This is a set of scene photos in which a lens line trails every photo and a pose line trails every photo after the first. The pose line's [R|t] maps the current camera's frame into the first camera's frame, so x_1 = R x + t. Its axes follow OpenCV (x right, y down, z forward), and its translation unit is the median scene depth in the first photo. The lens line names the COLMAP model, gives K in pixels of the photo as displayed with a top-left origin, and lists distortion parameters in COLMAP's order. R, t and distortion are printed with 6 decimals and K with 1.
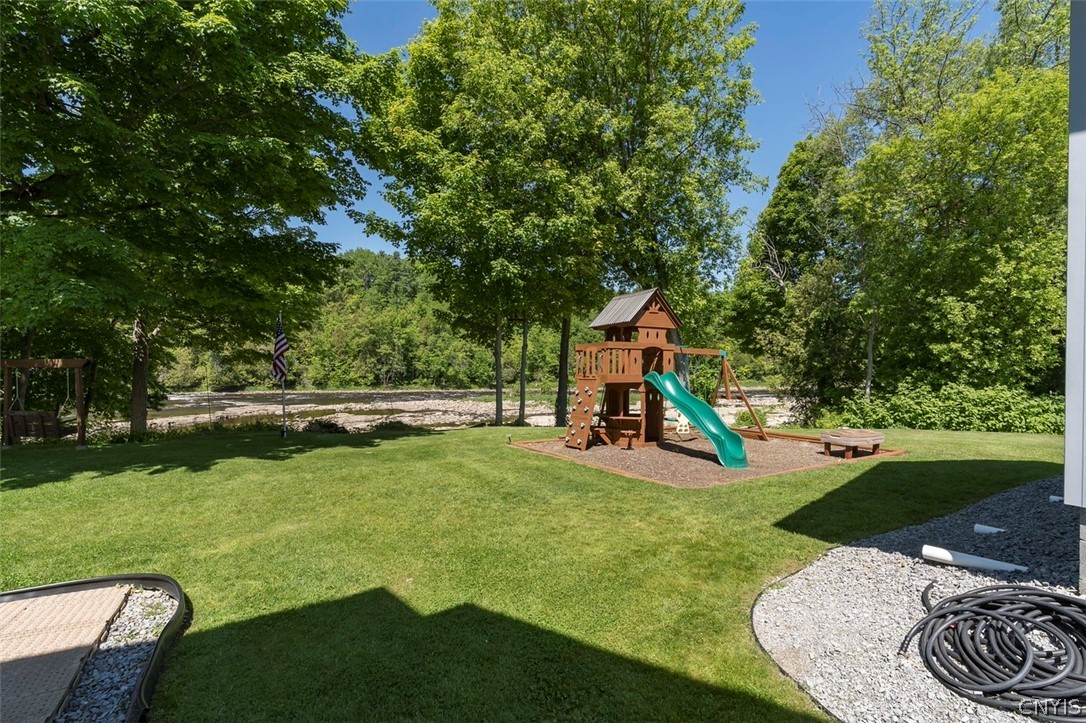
lens RADIAL K [[506.1, 0, 537.3], [0, 506.1, 353.7], [0, 0, 1]] dist [-0.006388, -0.000291]
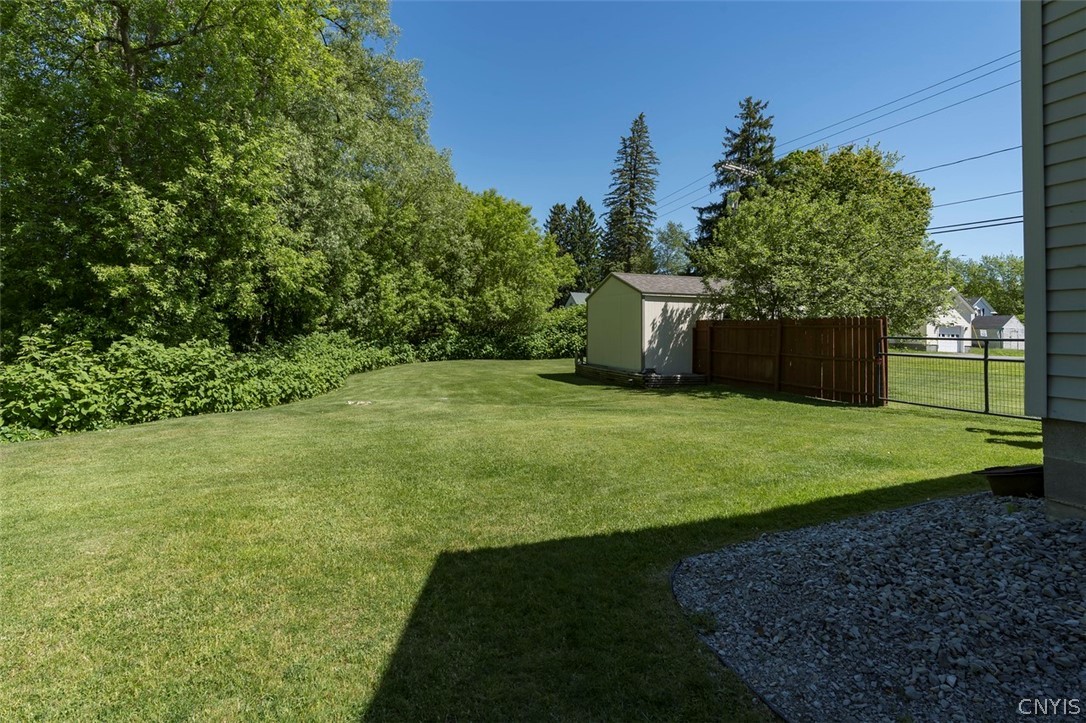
lens RADIAL K [[506.1, 0, 519.5], [0, 506.1, 328.2], [0, 0, 1]] dist [-0.006388, -0.000291]
pose [[0.185999, 0.018929, 0.982368, 0.338897], [-0.056517, 0.998365, -0.008536, 0.028695], [-0.980923, -0.053933, 0.186765, 0.453322]]
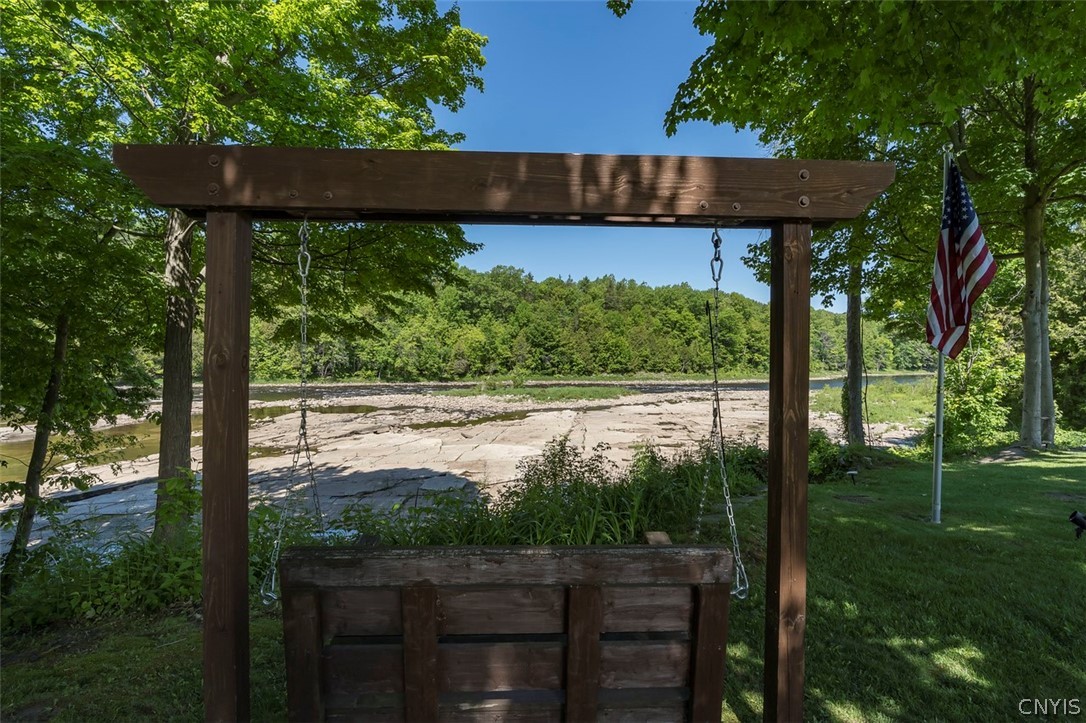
lens RADIAL K [[506.1, 0, 539.7], [0, 506.1, 360.9], [0, 0, 1]] dist [-0.006388, -0.000291]
pose [[0.982468, 0.007156, 0.186293, -0.681151], [-0.012110, 0.999602, 0.025466, 0.043759], [-0.186037, -0.027275, 0.982164, 0.549064]]
